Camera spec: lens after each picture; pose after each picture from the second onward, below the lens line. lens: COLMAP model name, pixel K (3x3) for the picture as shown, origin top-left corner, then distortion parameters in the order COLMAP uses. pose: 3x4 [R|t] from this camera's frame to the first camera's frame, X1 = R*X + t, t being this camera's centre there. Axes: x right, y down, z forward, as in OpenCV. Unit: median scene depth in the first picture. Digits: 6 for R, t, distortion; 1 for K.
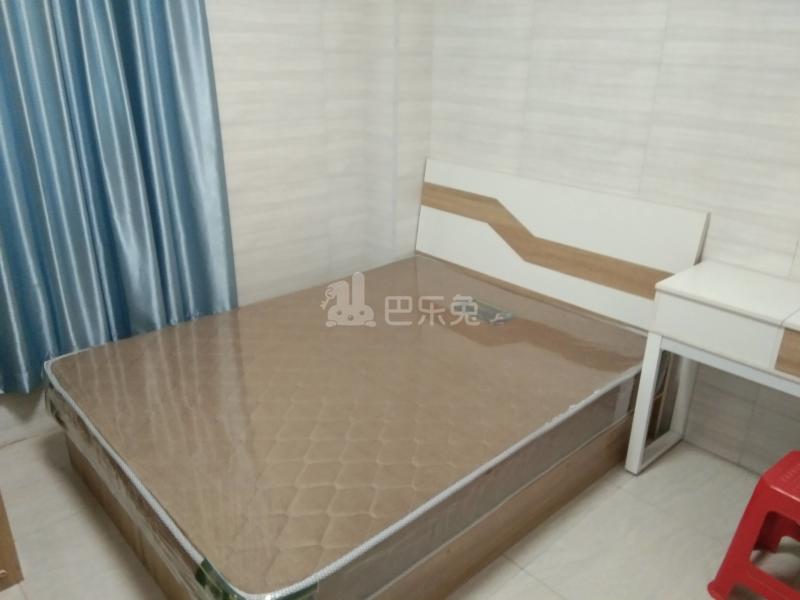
lens RADIAL K [[641.9, 0, 402.6], [0, 641.9, 301.0], [0, 0, 1]] dist [0.133630, -0.208151]
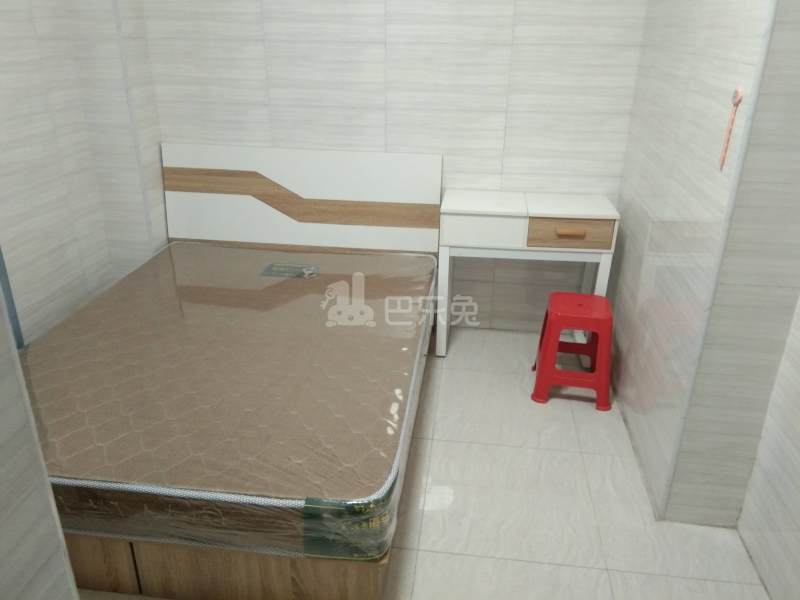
lens RADIAL K [[641.9, 0, 402.6], [0, 641.9, 301.0], [0, 0, 1]] dist [0.133630, -0.208151]
pose [[0.754079, -0.267582, 0.599804, -0.385069], [0.252370, 0.961183, 0.111518, -0.008759], [-0.606361, 0.067279, 0.792338, 0.004710]]
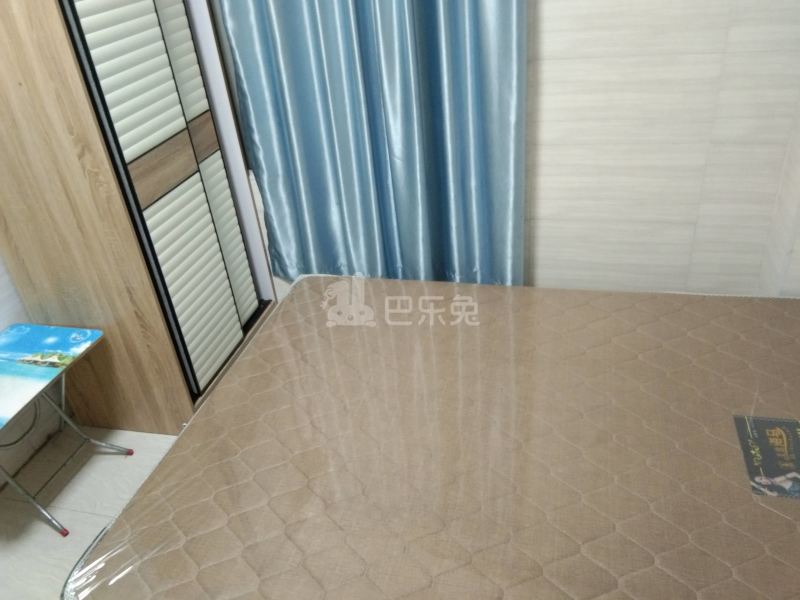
lens RADIAL K [[641.9, 0, 402.6], [0, 641.9, 301.0], [0, 0, 1]] dist [0.133630, -0.208151]
pose [[0.543972, 0.384511, -0.745819, 0.298634], [-0.223604, 0.923114, 0.312828, -0.197020], [0.808762, -0.003401, 0.588126, 0.384120]]
